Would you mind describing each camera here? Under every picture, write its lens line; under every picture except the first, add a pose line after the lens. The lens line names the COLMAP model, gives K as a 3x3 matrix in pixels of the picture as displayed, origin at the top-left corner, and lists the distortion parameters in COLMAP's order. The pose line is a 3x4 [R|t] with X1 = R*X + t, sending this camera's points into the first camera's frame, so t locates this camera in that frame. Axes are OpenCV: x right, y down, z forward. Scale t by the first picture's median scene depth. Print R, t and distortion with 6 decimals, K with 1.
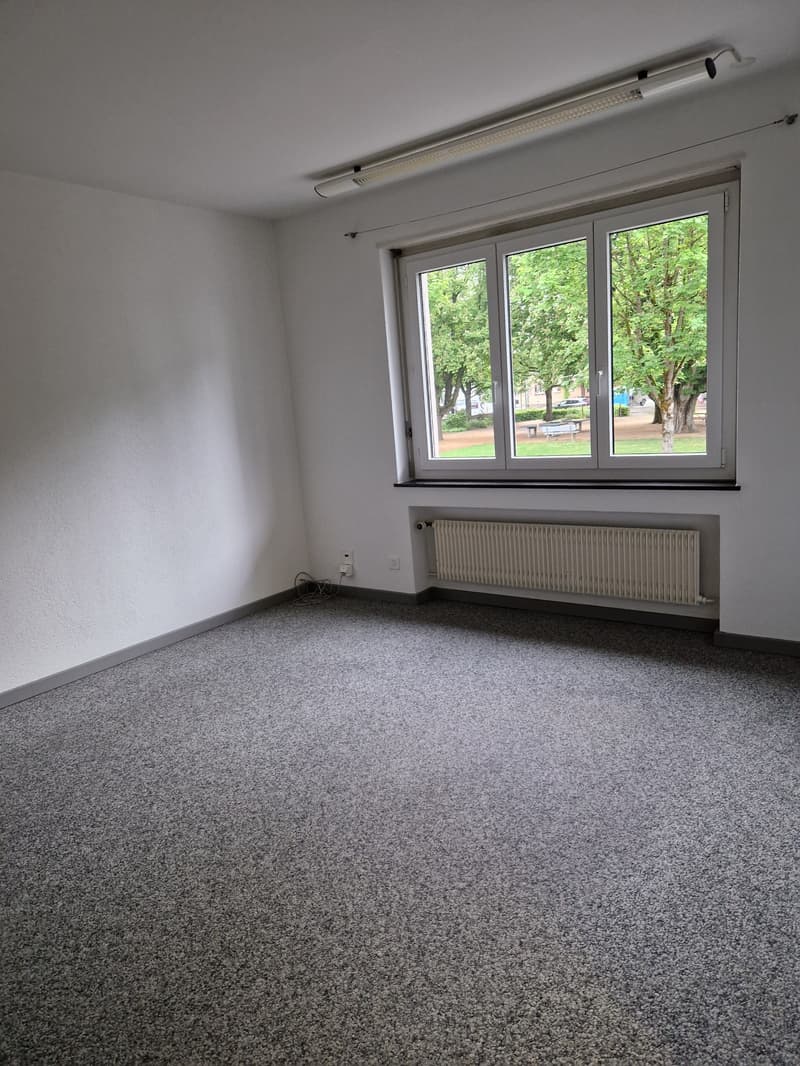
lens RADIAL K [[717.7, 0, 400.0], [0, 717.7, 533.0], [0, 0, 1]] dist [0.074041, -0.065633]
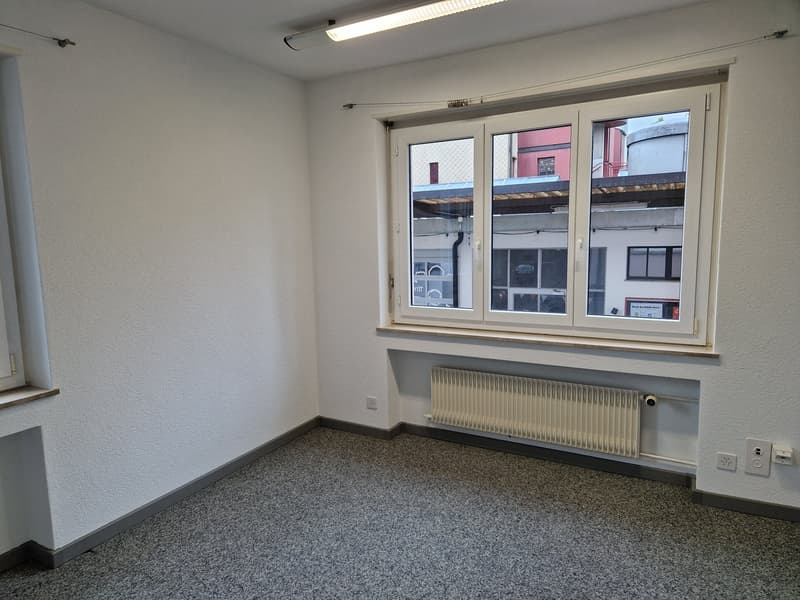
lens RADIAL K [[536.7, 0, 390.4], [0, 536.7, 301.3], [0, 0, 1]] dist [0.078997, -0.067337]
pose [[0.990872, 0.042789, 0.127838, -0.112248], [-0.033389, 0.996640, -0.074786, -0.059280], [-0.130608, 0.069835, 0.988971, 0.222574]]
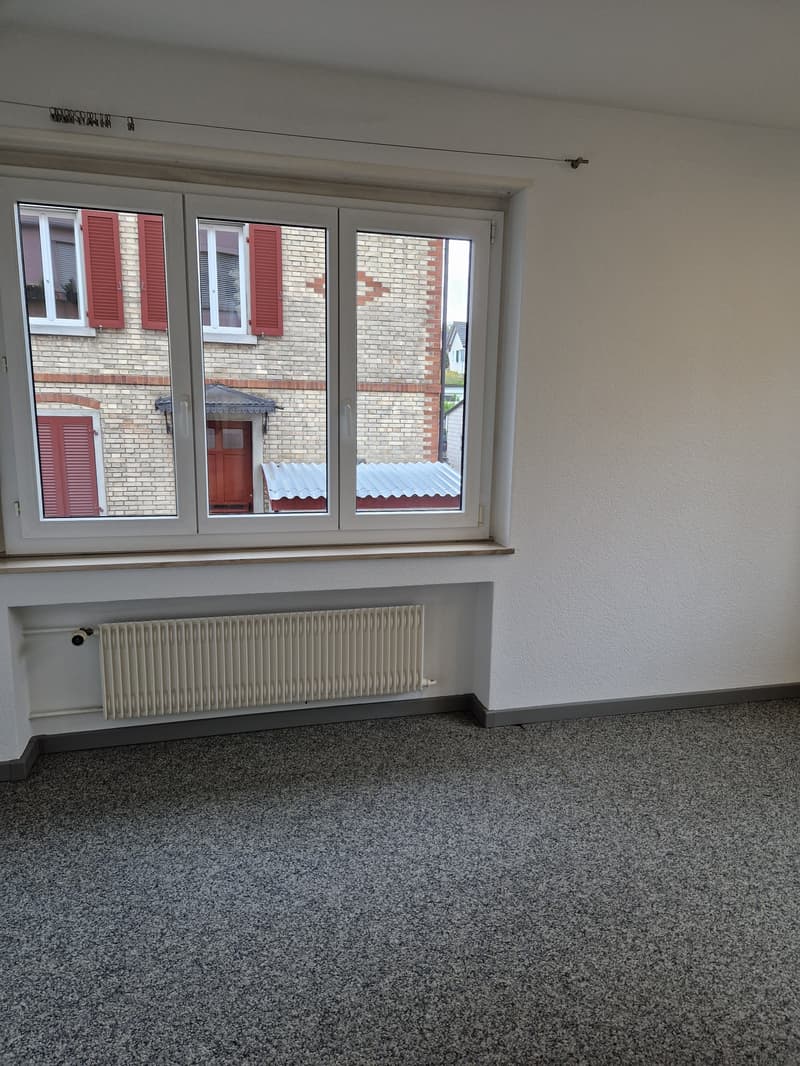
lens RADIAL K [[713.6, 0, 408.0], [0, 713.6, 533.7], [0, 0, 1]] dist [0.077565, -0.064578]
pose [[0.776977, 0.212453, -0.592596, -0.037341], [-0.201929, 0.975701, 0.085042, -0.052482], [0.596264, 0.053587, 0.800998, 0.206254]]
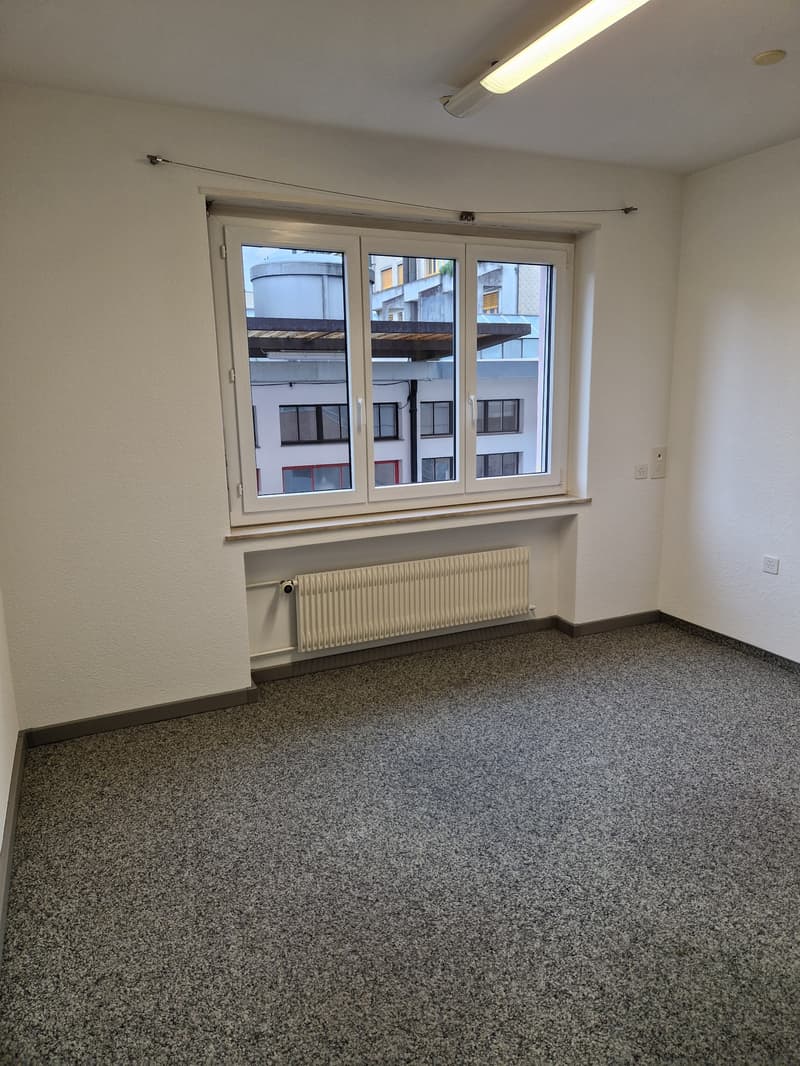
lens RADIAL K [[717.7, 0, 400.0], [0, 717.7, 533.0], [0, 0, 1]] dist [0.074041, -0.065633]
pose [[0.479530, -0.112411, 0.870296, -0.641545], [0.146258, 0.988127, 0.047043, -0.097636], [-0.865251, 0.104729, 0.490278, 0.613250]]
